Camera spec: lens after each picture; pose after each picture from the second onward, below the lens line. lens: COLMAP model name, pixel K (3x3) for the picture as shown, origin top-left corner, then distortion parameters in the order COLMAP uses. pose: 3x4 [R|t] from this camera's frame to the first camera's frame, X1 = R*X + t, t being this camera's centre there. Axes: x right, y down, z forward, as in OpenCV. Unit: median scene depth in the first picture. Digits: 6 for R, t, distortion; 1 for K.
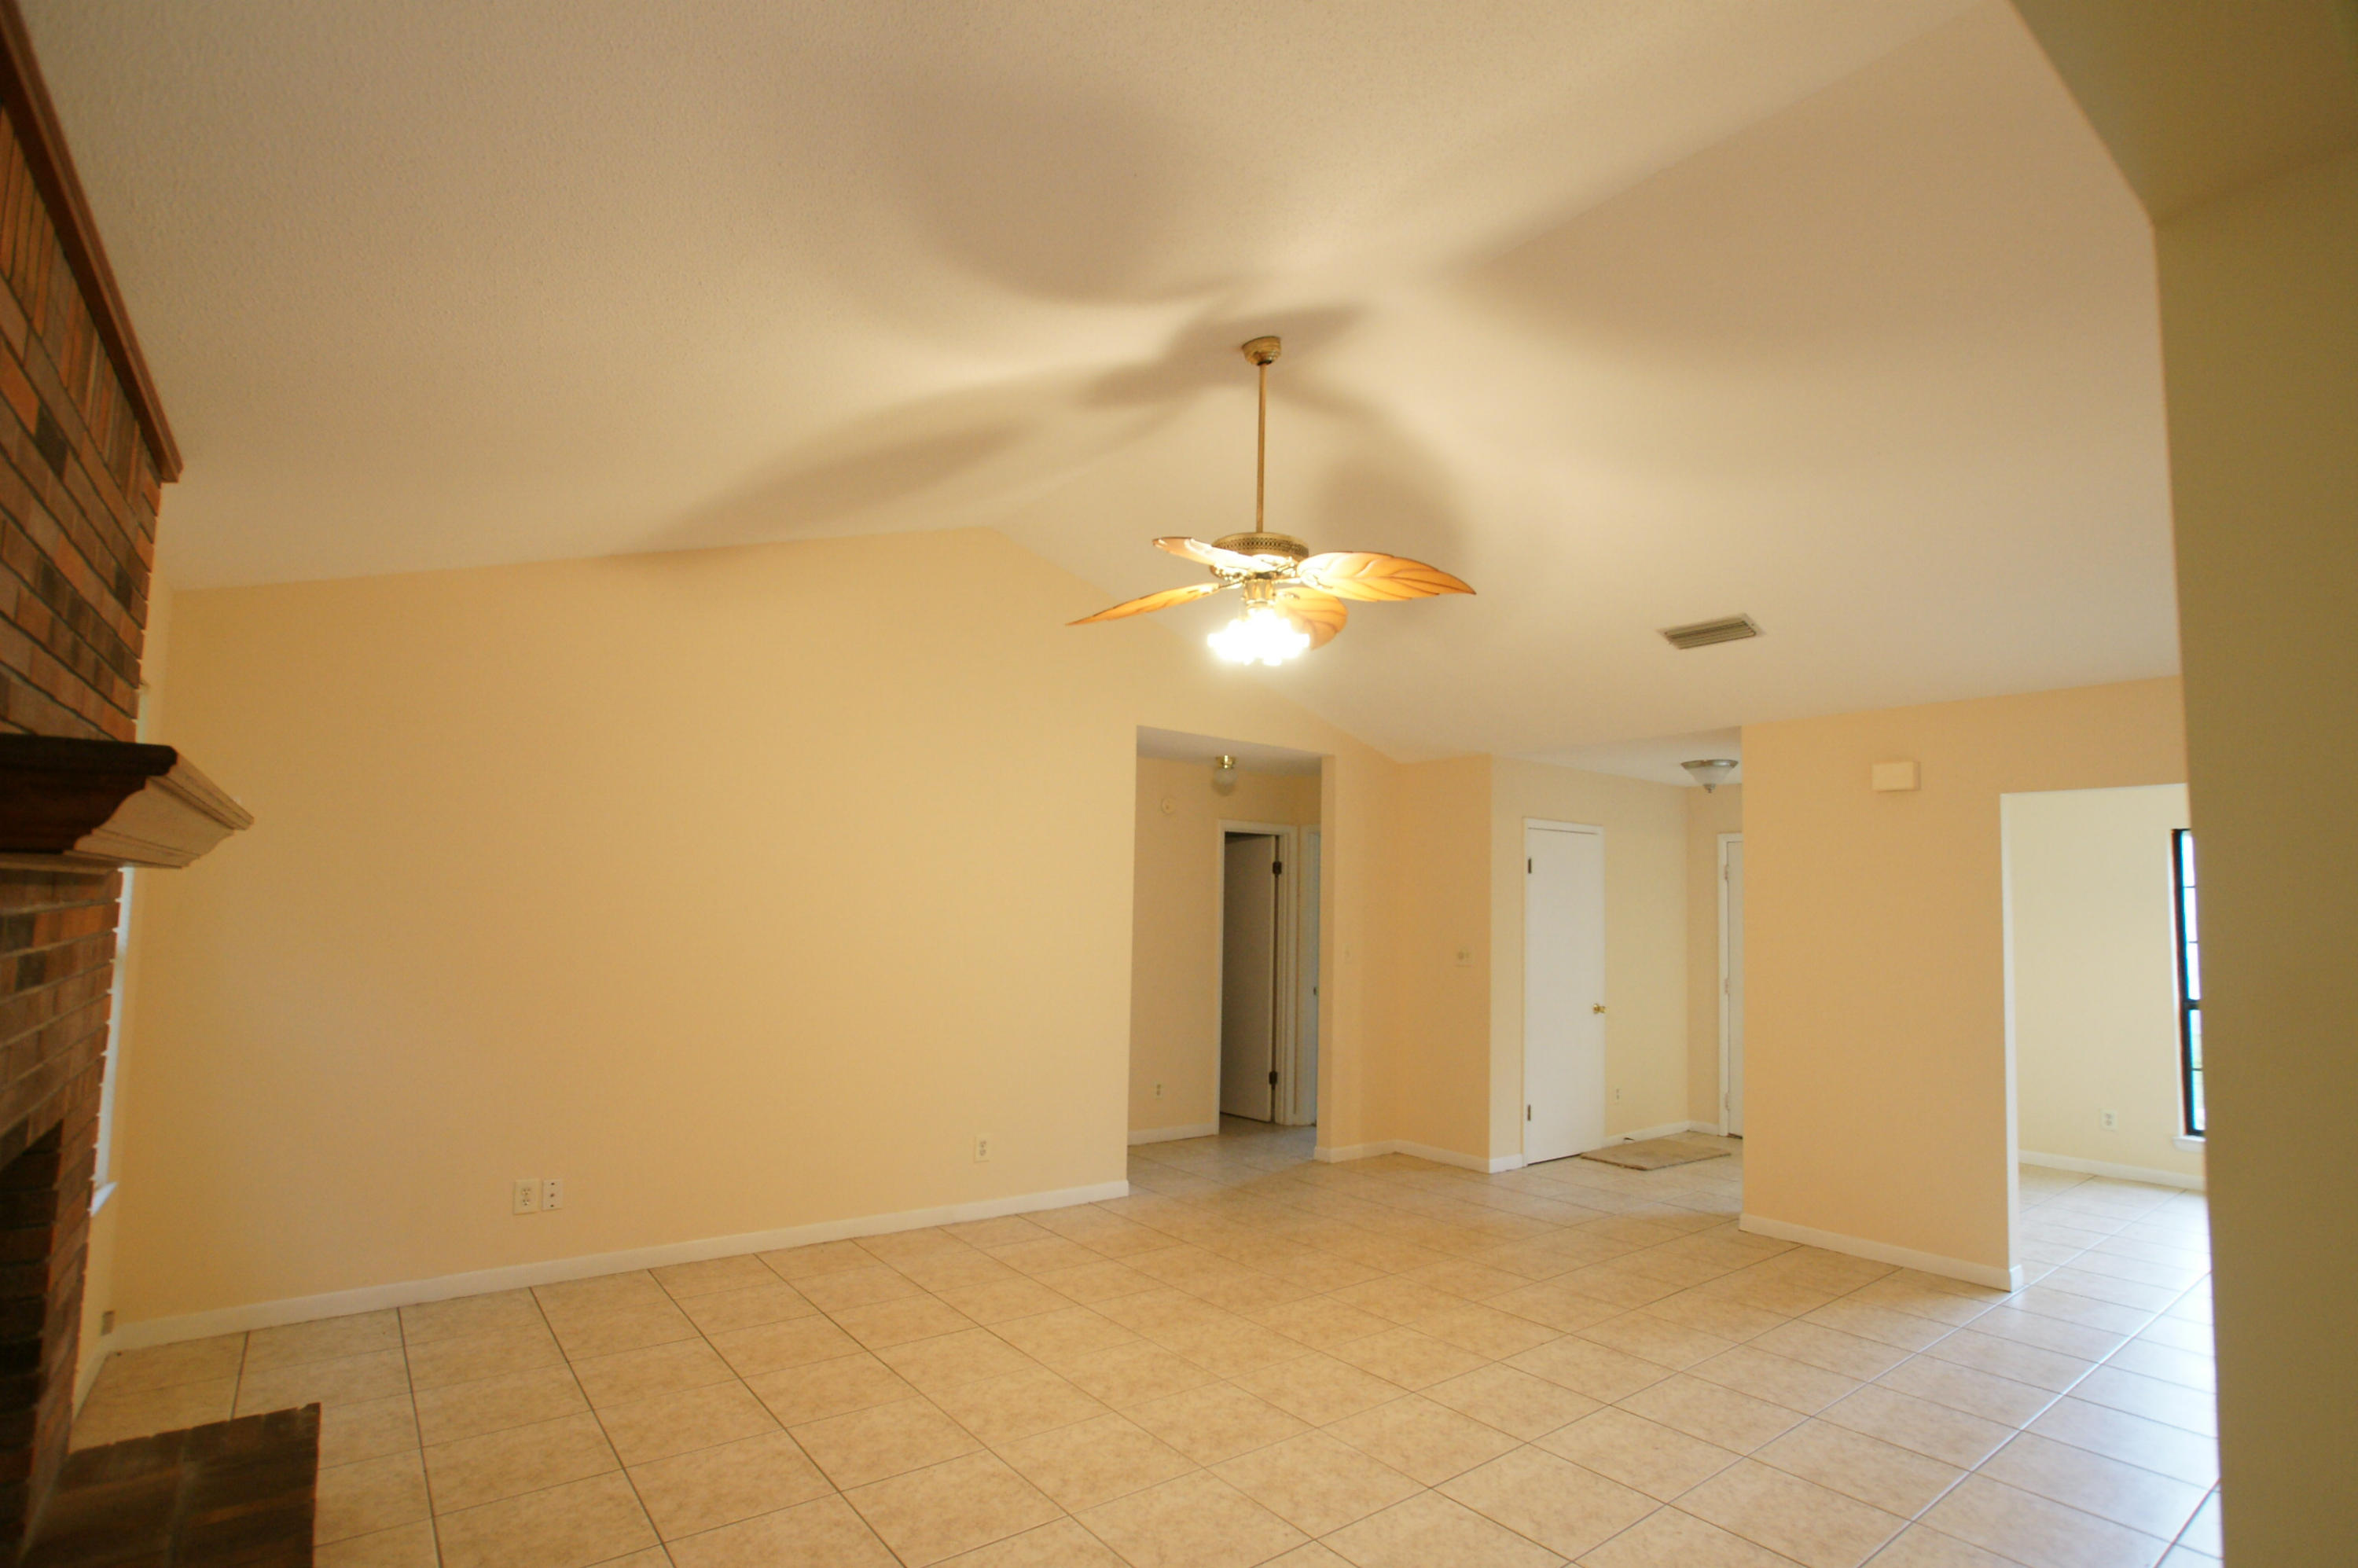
lens RADIAL K [[1126.3, 0, 1183.5], [0, 1126.3, 833.2], [0, 0, 1]] dist [-0.087864, 0.040571]
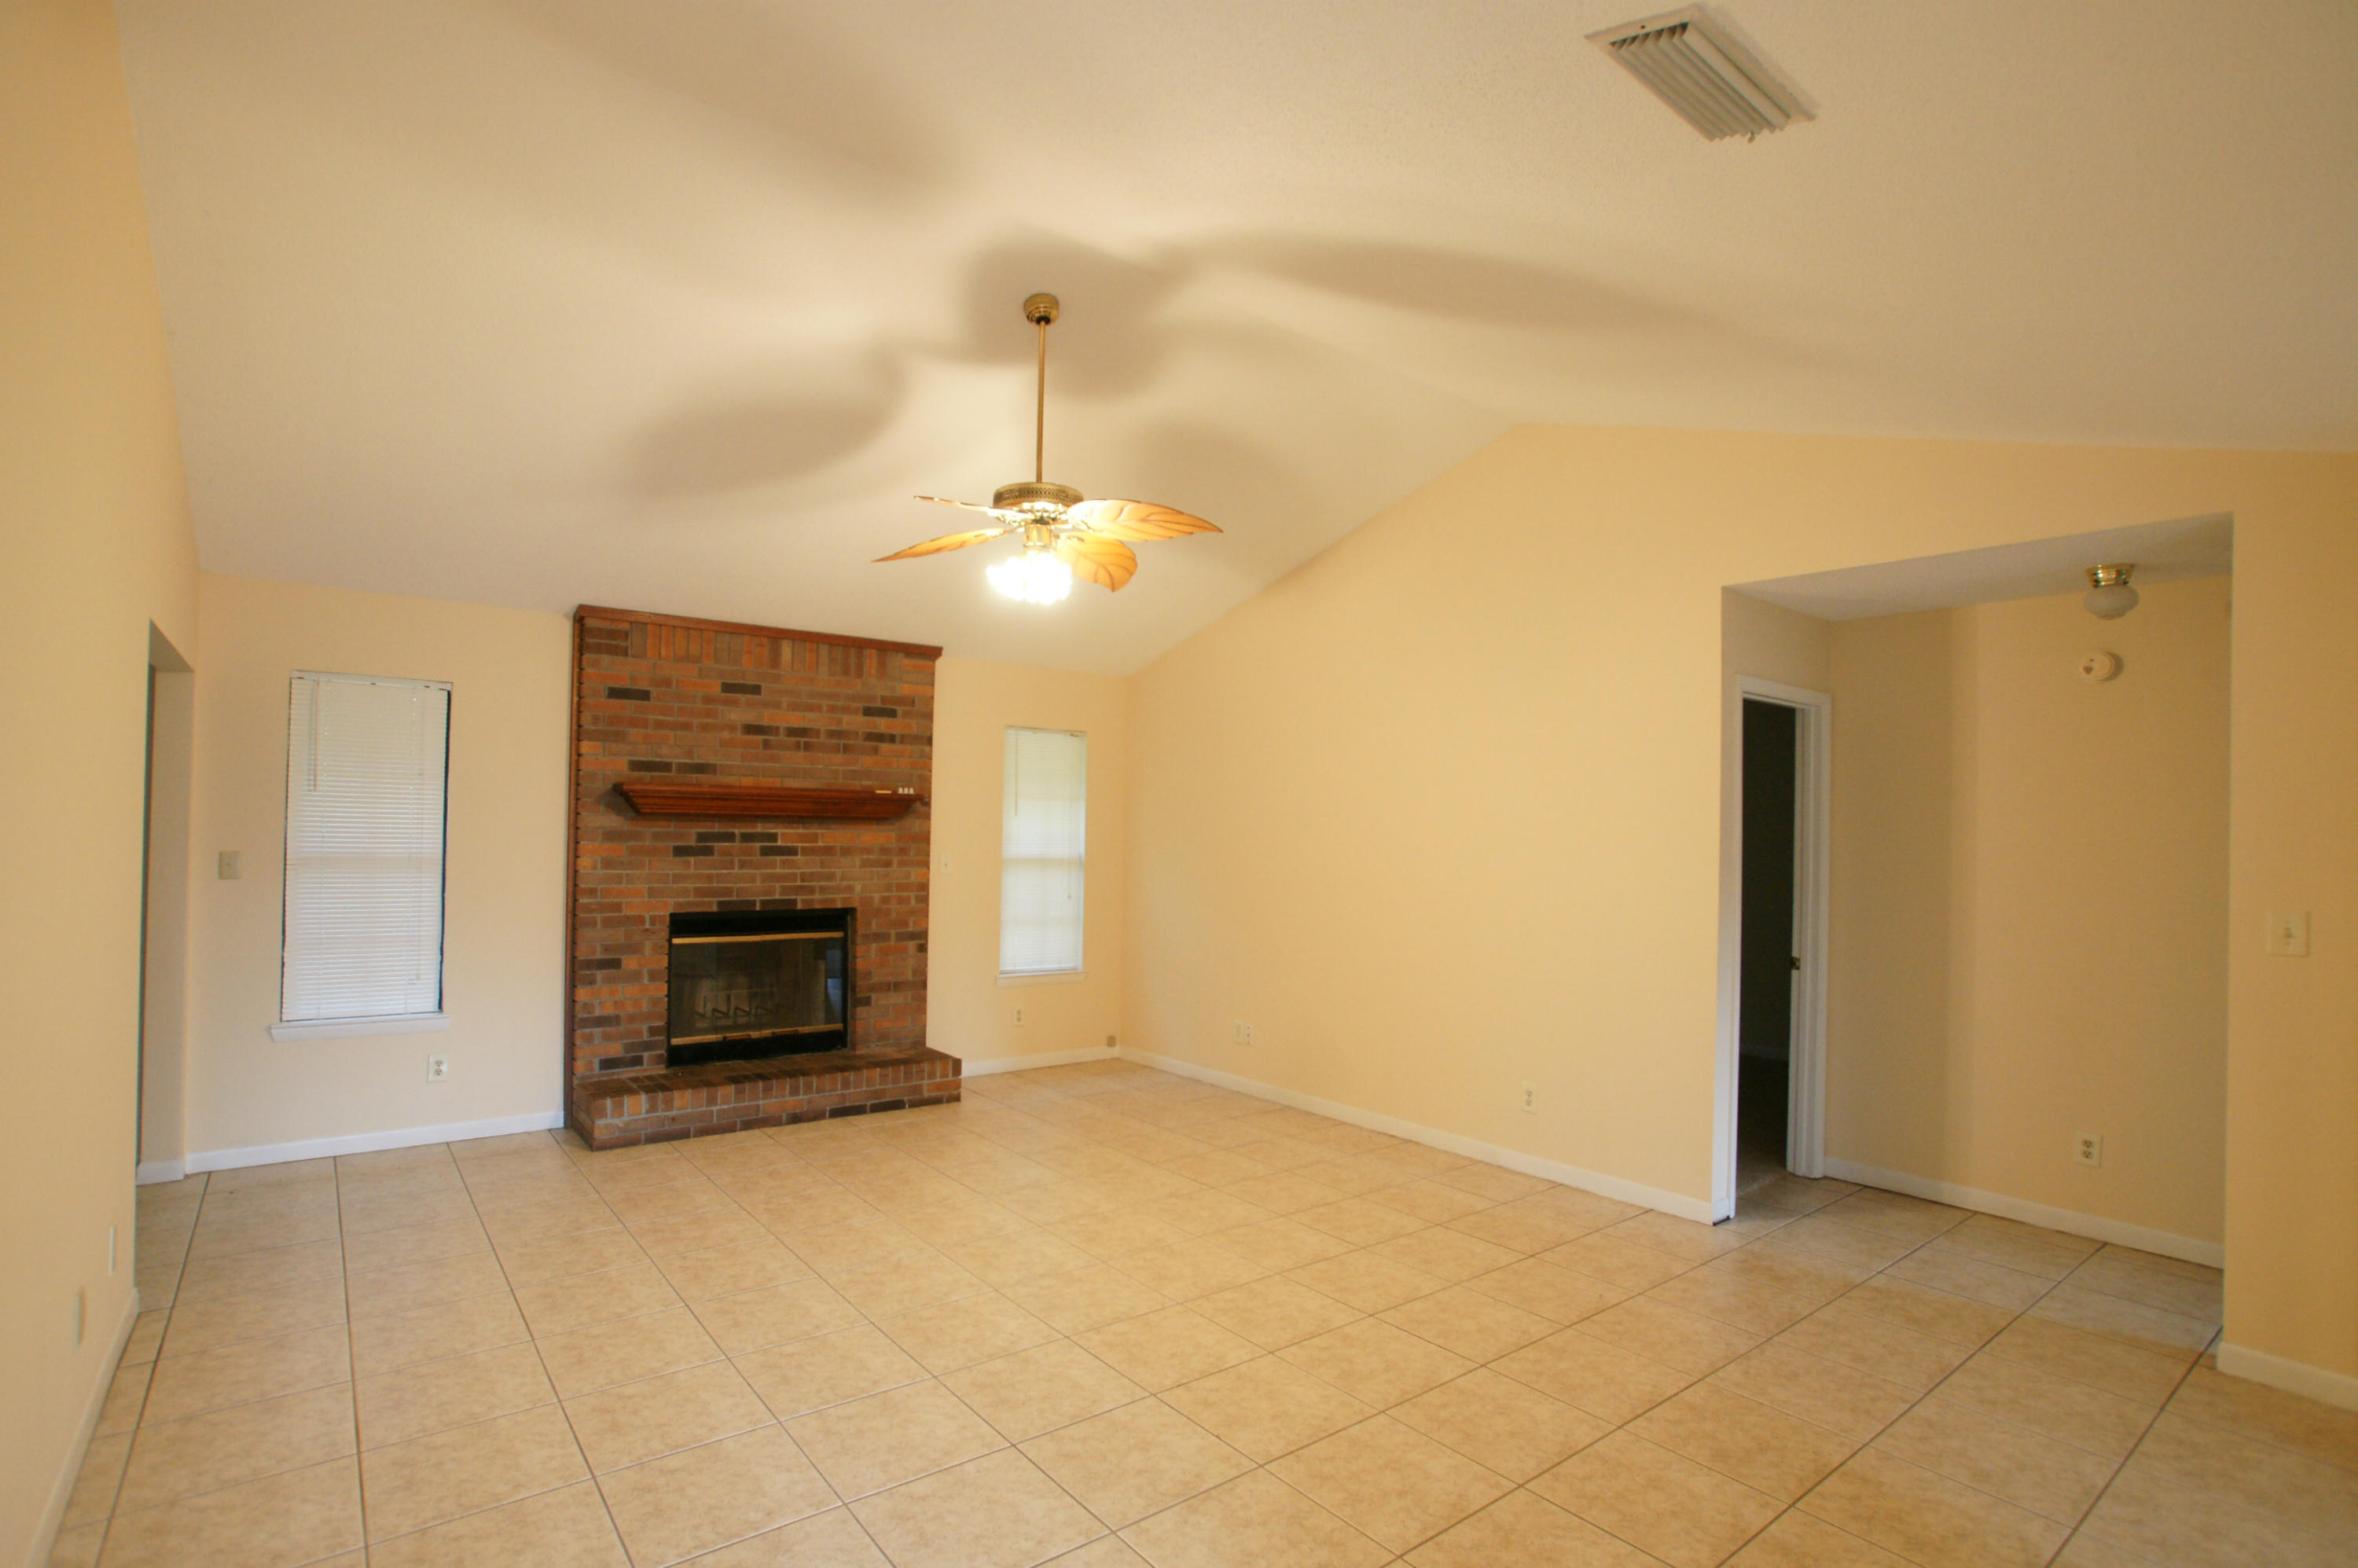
lens RADIAL K [[1126.3, 0, 1183.5], [0, 1126.3, 833.2], [0, 0, 1]] dist [-0.087864, 0.040571]
pose [[0.012157, -0.022565, -0.999671, 1.073841], [0.051114, 0.998452, -0.021916, 0.097642], [0.998619, -0.050830, 0.013292, 1.024634]]
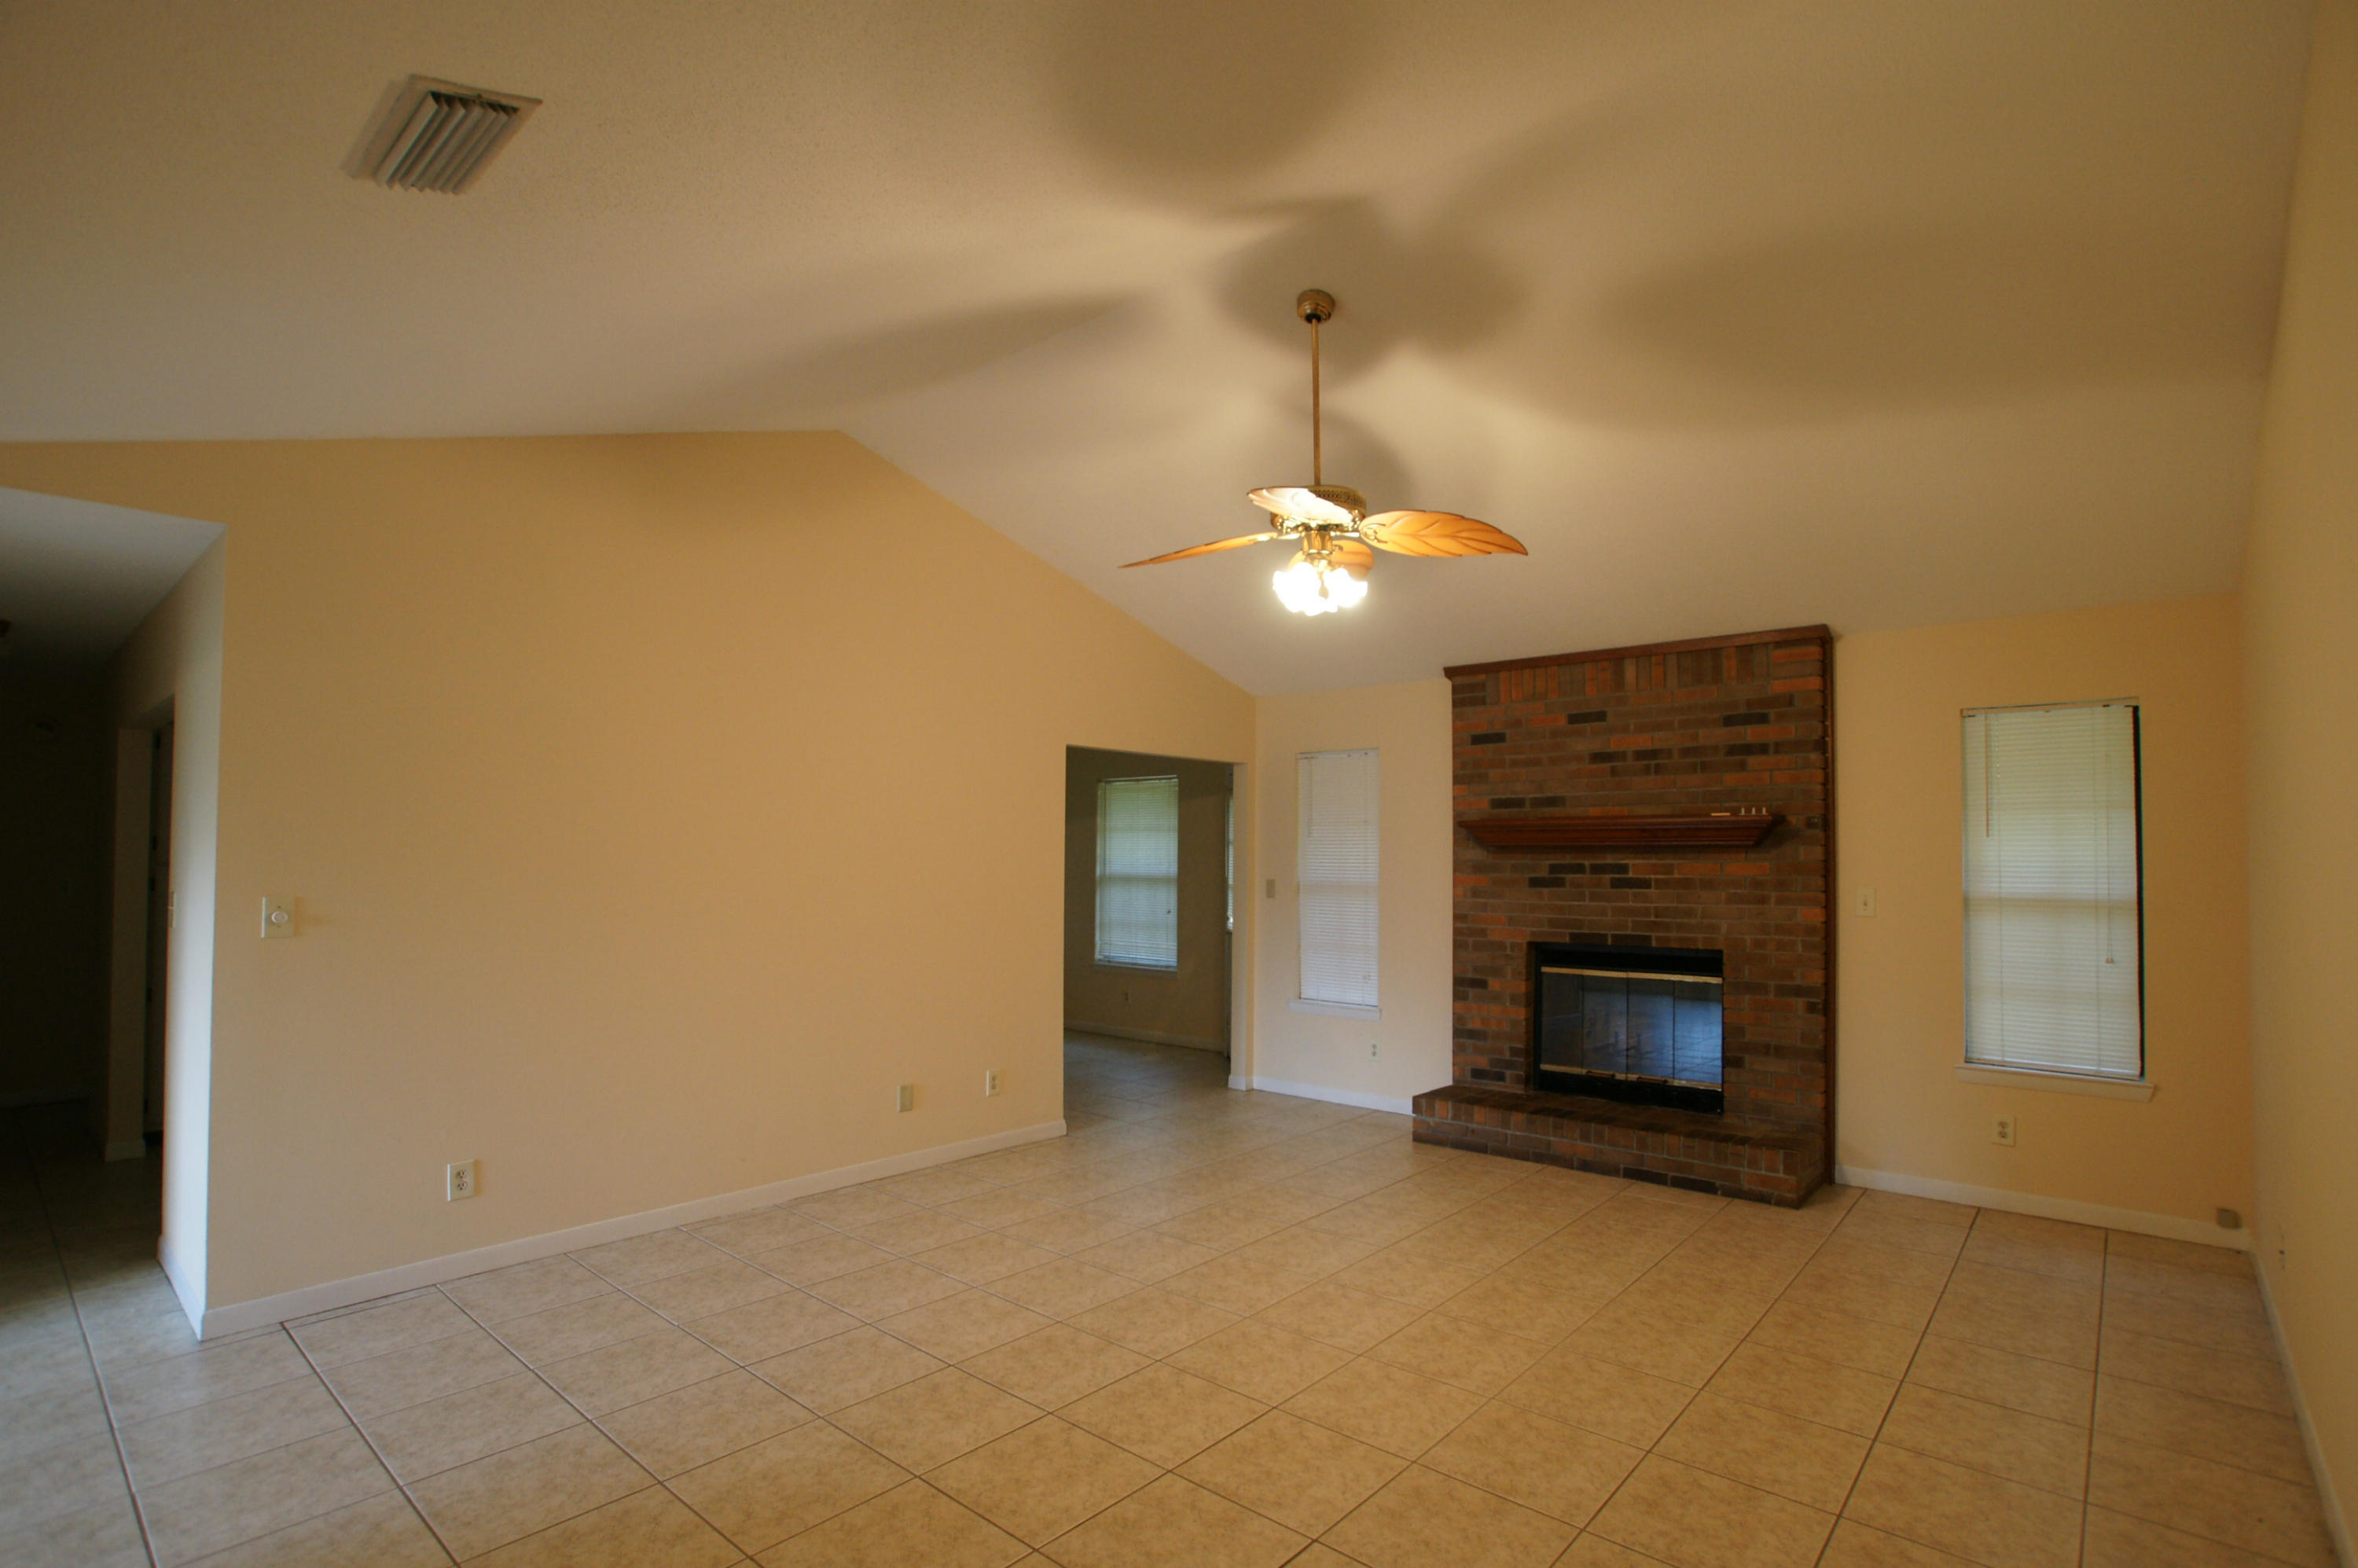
lens RADIAL K [[1126.3, 0, 1183.5], [0, 1126.3, 833.2], [0, 0, 1]] dist [-0.087864, 0.040571]
pose [[-0.980674, -0.031806, -0.193049, 0.354383], [-0.013850, 0.995508, -0.093659, 0.139547], [0.195160, -0.089175, -0.976709, 1.810154]]
